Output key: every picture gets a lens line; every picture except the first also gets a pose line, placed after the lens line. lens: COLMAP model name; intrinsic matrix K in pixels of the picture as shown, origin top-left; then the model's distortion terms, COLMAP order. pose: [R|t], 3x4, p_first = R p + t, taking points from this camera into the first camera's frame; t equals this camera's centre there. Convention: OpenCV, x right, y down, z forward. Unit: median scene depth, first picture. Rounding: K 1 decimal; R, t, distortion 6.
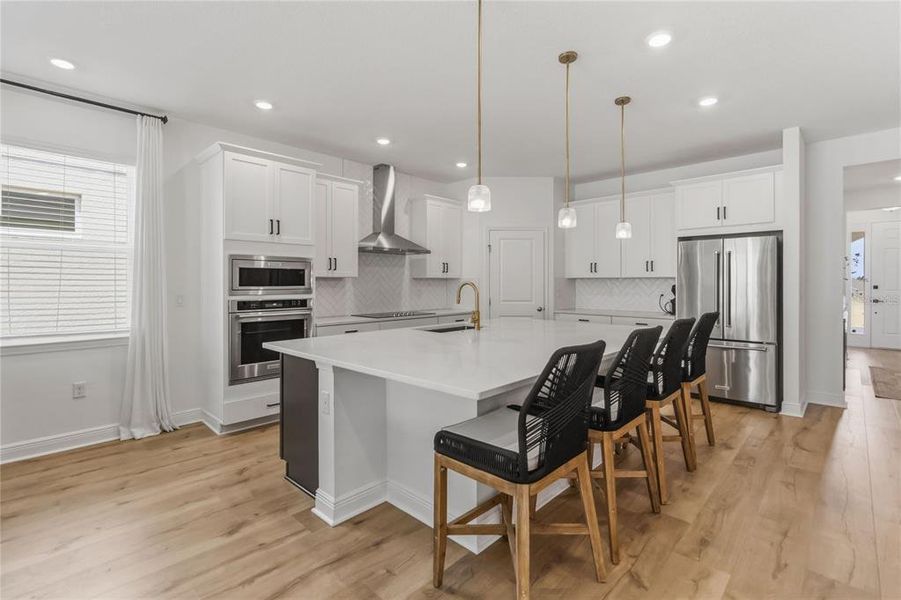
lens RADIAL K [[422.8, 0, 453.4], [0, 422.8, 281.7], [0, 0, 1]] dist [-0.000033, 0.000146]
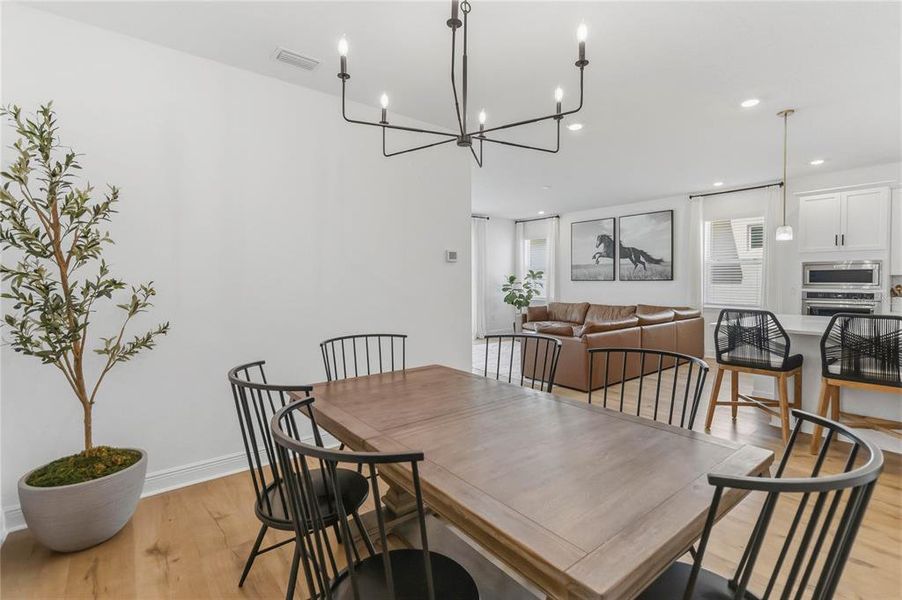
lens RADIAL K [[417.6, 0, 464.7], [0, 417.6, 286.5], [0, 0, 1]] dist [0.000694, -0.000029]
pose [[-0.109461, 0.016142, -0.993860, 0.963713], [0.006649, 0.999858, 0.015508, -0.005481], [0.993969, -0.004911, -0.109553, -0.069685]]
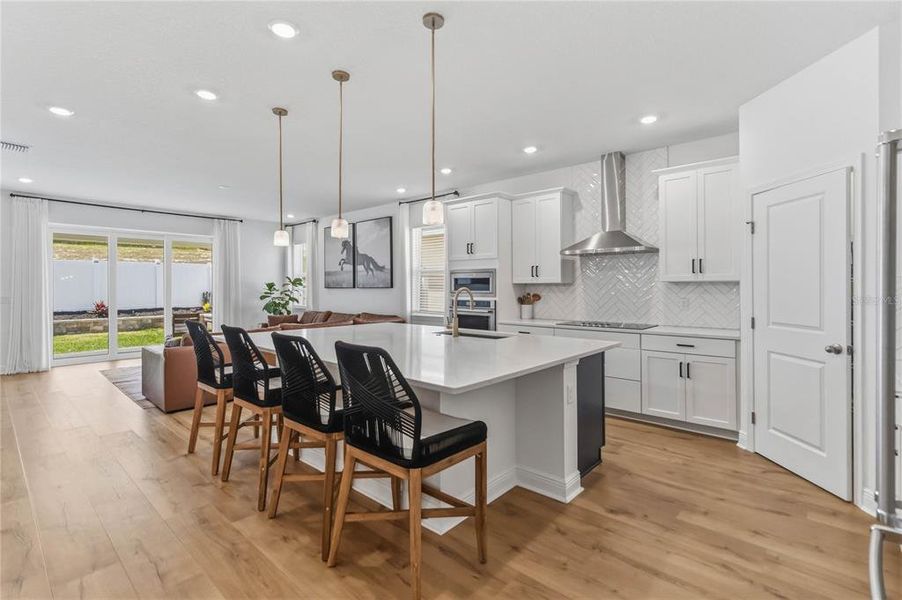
lens RADIAL K [[417.6, 0, 464.7], [0, 417.6, 286.5], [0, 0, 1]] dist [0.000694, -0.000029]
pose [[0.046873, 0.000831, -0.998901, 0.857680], [0.006025, 0.999981, 0.001115, -0.004309], [0.998883, -0.006071, 0.046867, 0.811752]]
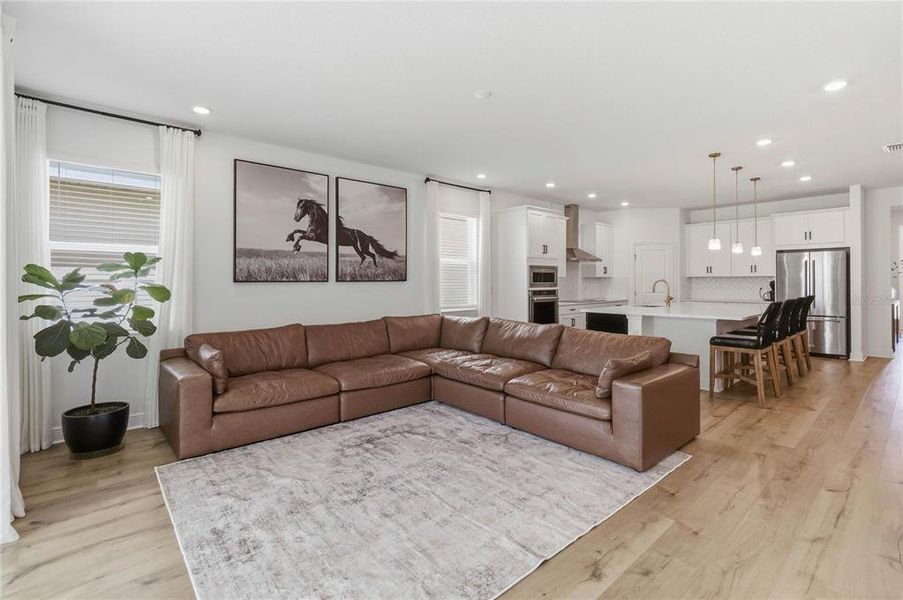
lens RADIAL K [[414.0, 0, 454.0], [0, 414.0, 284.0], [0, 0, 1]] dist [-0.000567, 0.000497]
pose [[0.996601, -0.004012, -0.082283, -0.590016], [0.004731, 0.999952, 0.008540, 0.000451], [0.082245, -0.008900, 0.996572, -0.695008]]
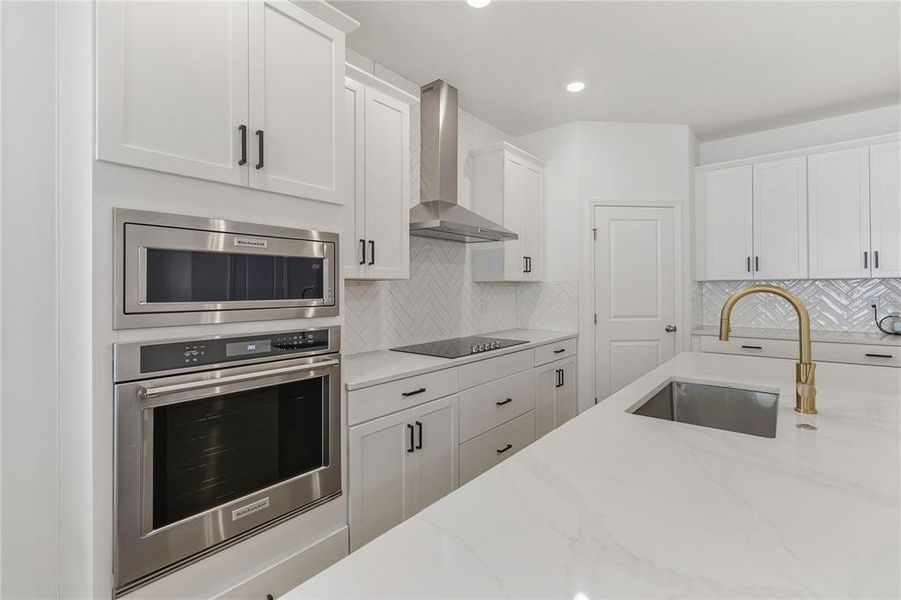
lens RADIAL K [[426.1, 0, 465.3], [0, 426.1, 284.0], [0, 0, 1]] dist [-0.002855, -0.000653]
pose [[0.994294, -0.005528, 0.106528, -0.240084], [0.006464, 0.999943, -0.008444, 0.000456], [-0.106476, 0.009085, 0.994274, 0.526906]]
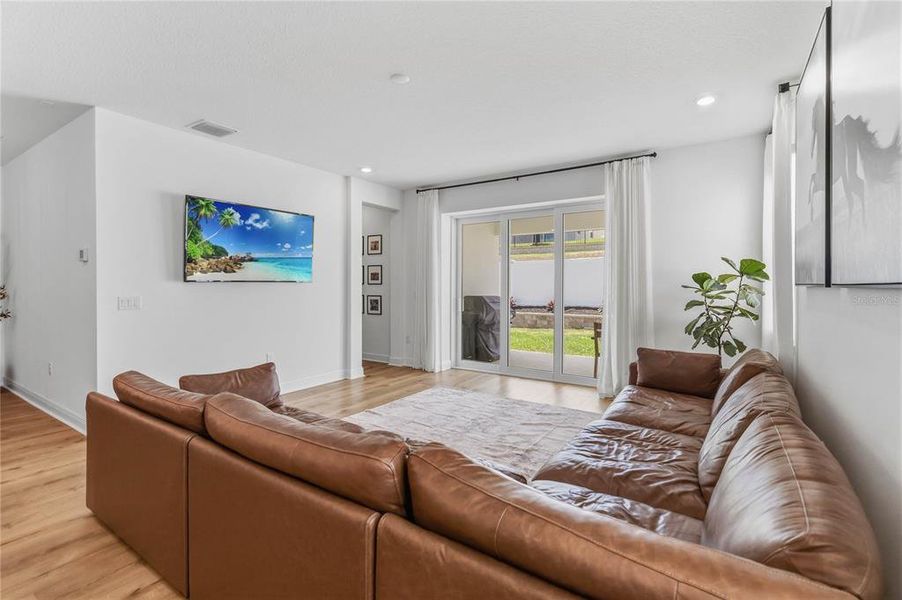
lens RADIAL K [[413.6, 0, 453.5], [0, 413.6, 284.0], [0, 0, 1]] dist [-0.000567, 0.000497]
pose [[-0.984278, -0.002698, -0.176606, -0.561580], [-0.002278, 0.999994, -0.002580, 0.001204], [0.176612, -0.002138, -0.984278, 0.756006]]
